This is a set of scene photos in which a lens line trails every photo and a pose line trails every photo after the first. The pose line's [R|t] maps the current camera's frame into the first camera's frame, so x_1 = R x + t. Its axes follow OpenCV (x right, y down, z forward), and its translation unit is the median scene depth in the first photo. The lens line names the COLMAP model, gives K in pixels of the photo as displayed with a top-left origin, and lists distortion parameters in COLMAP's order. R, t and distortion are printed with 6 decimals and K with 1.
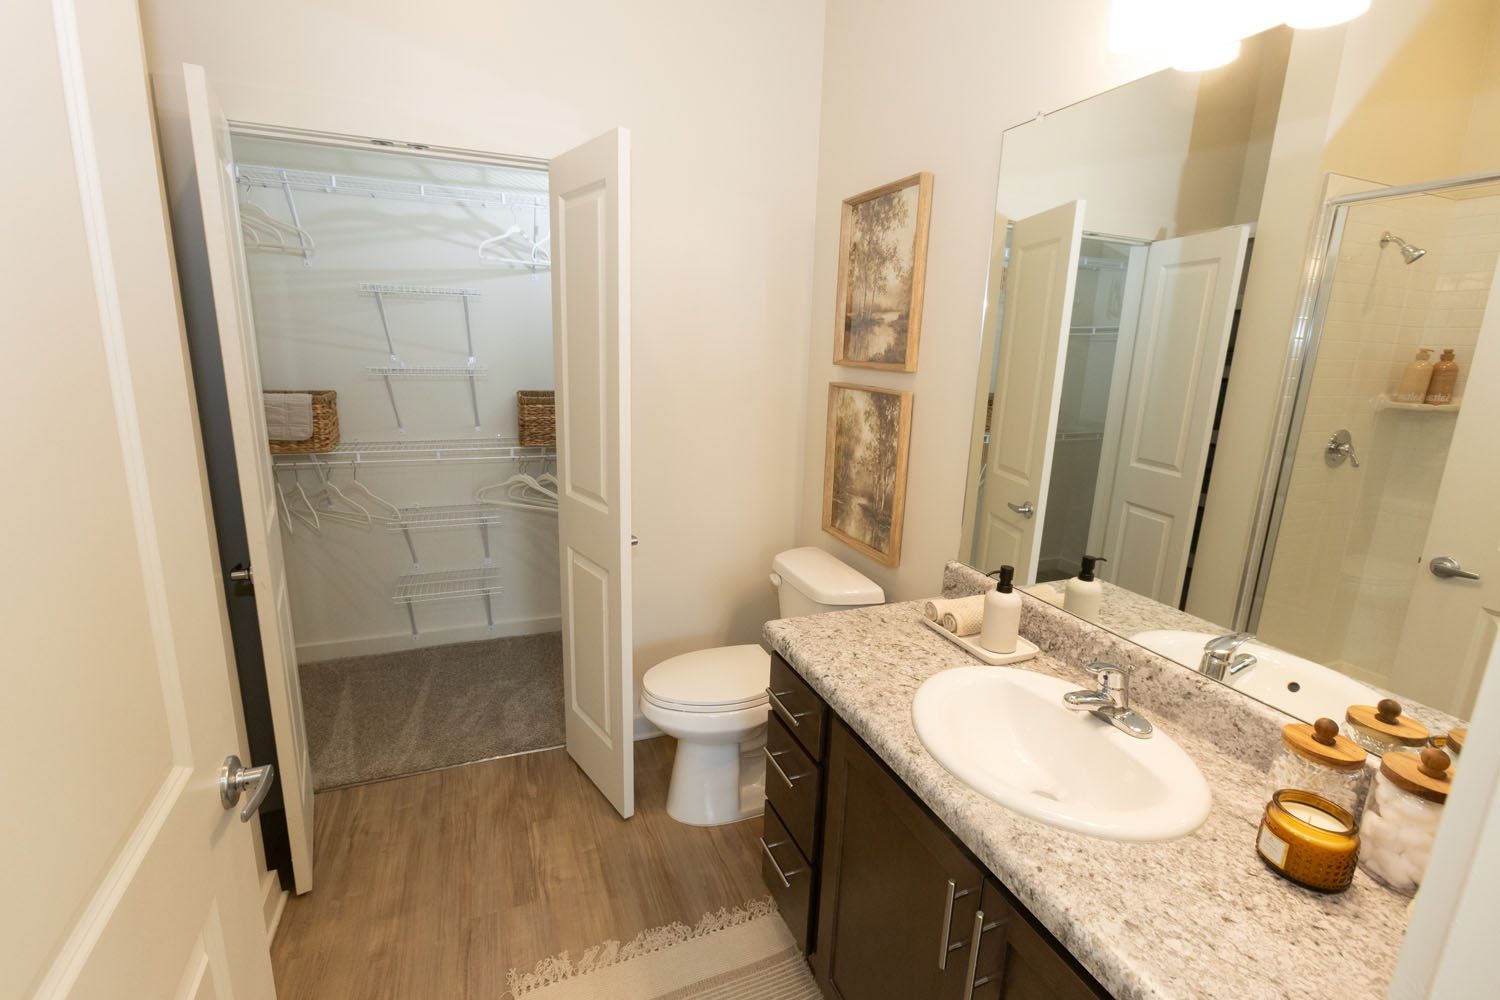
lens RADIAL K [[660.0, 0, 744.4], [0, 660.0, 489.2], [0, 0, 1]] dist [0.003611, 0.000633]
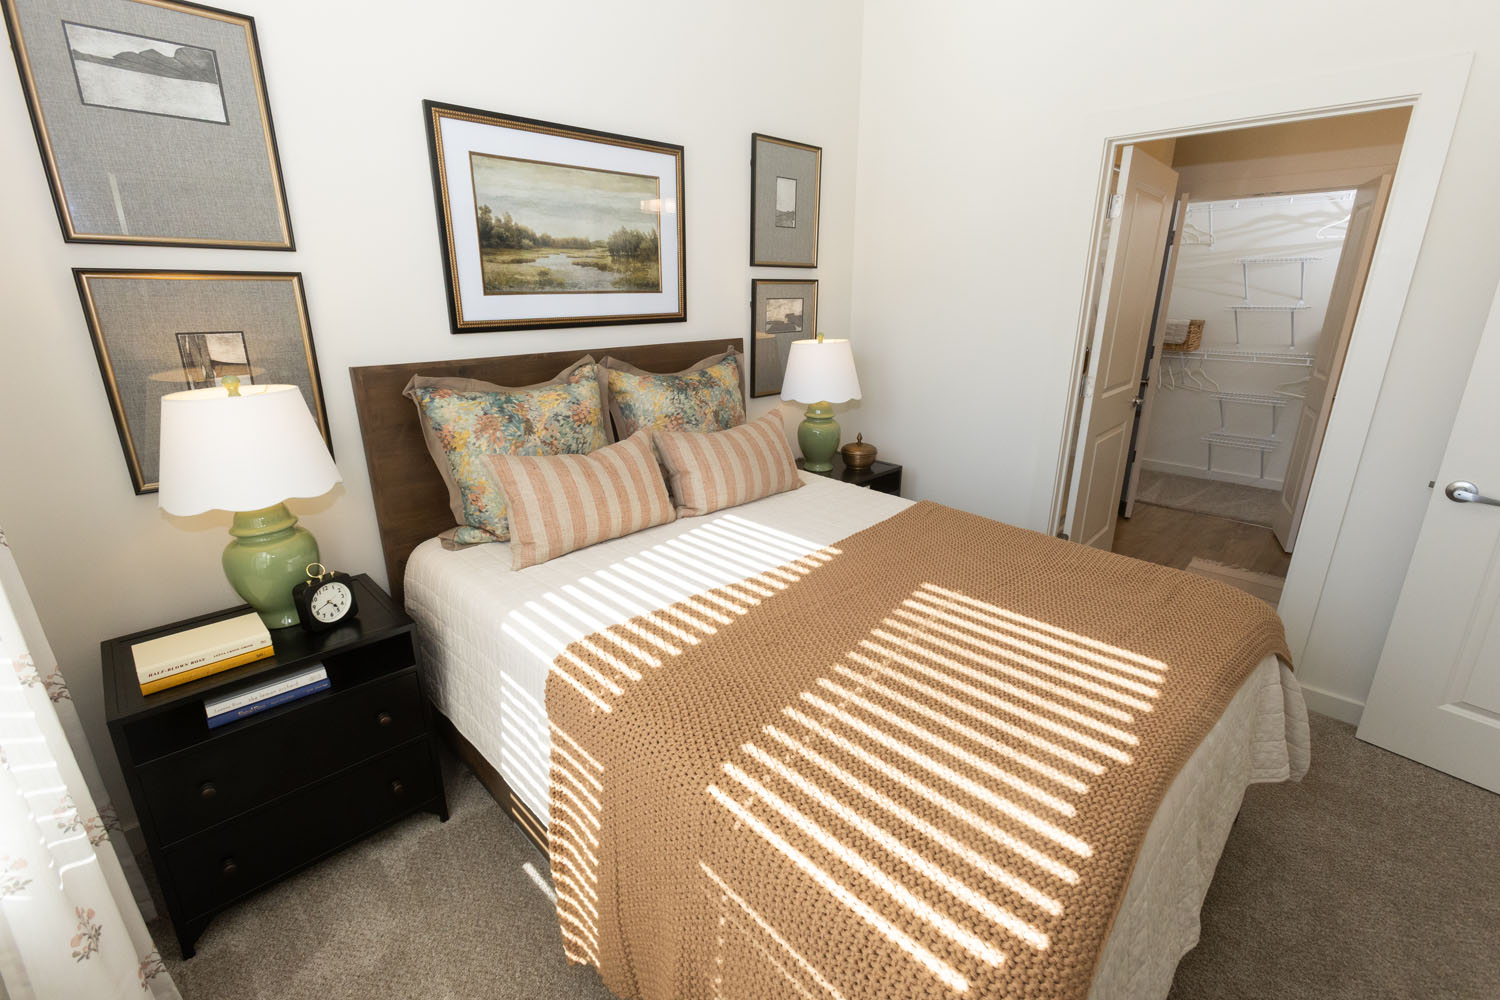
lens RADIAL K [[660.0, 0, 744.4], [0, 660.0, 489.2], [0, 0, 1]] dist [0.003611, 0.000633]
pose [[0.383282, 0.236667, -0.892795, 0.692820], [-0.187591, 0.966415, 0.175649, 0.238347], [0.904381, 0.100157, 0.414806, -0.939670]]
